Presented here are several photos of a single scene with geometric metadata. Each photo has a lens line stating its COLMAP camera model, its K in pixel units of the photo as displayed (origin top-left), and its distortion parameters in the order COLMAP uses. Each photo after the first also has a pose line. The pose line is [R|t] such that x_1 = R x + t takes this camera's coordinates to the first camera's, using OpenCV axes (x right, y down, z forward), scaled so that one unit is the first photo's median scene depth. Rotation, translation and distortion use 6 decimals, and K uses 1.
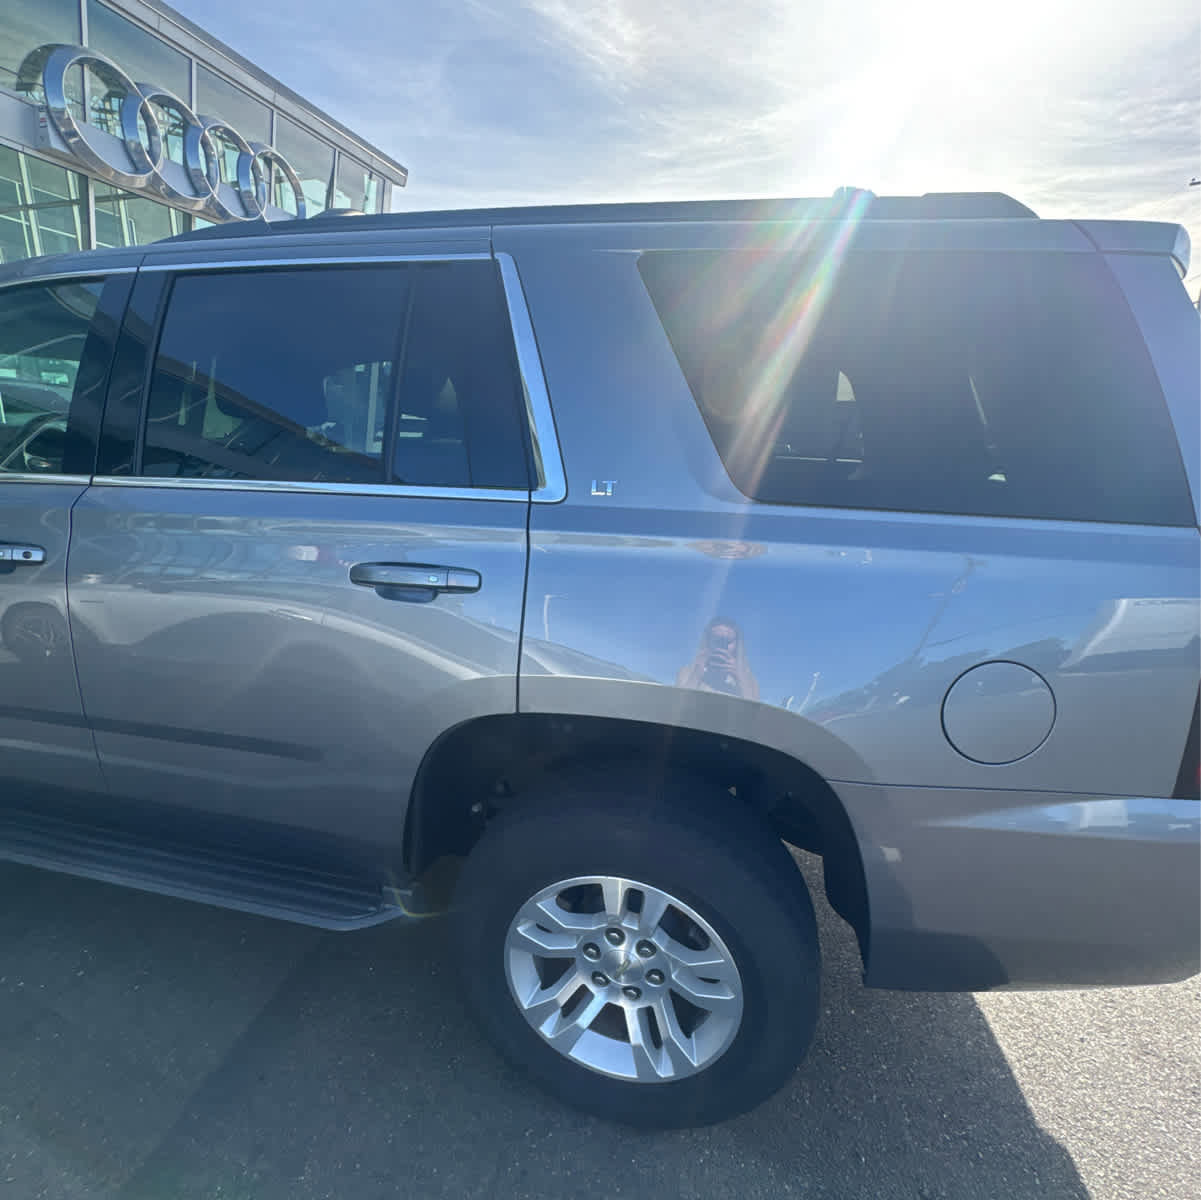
lens RADIAL K [[641.5, 0, 603.6], [0, 641.5, 596.9], [0, 0, 1]] dist [-0.002238, 0.001298]
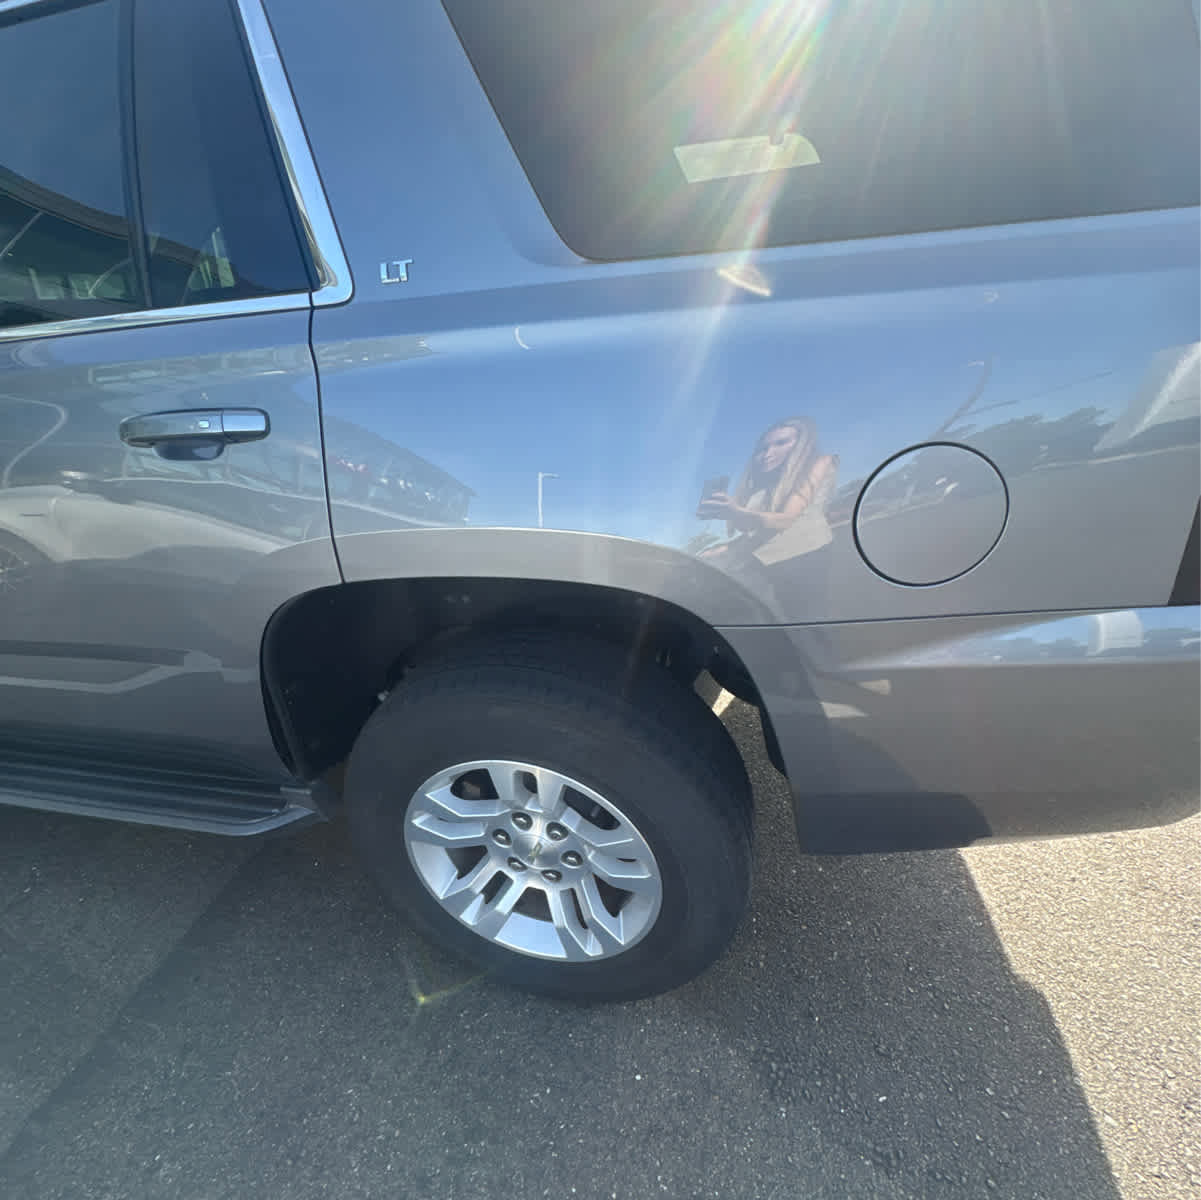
lens RADIAL K [[641.5, 0, 603.6], [0, 641.5, 596.9], [0, 0, 1]] dist [-0.002238, 0.001298]
pose [[0.993863, -0.095356, -0.056060, 0.202741], [0.103990, 0.978211, 0.179690, 0.073608], [0.037704, -0.184417, 0.982125, 0.178966]]
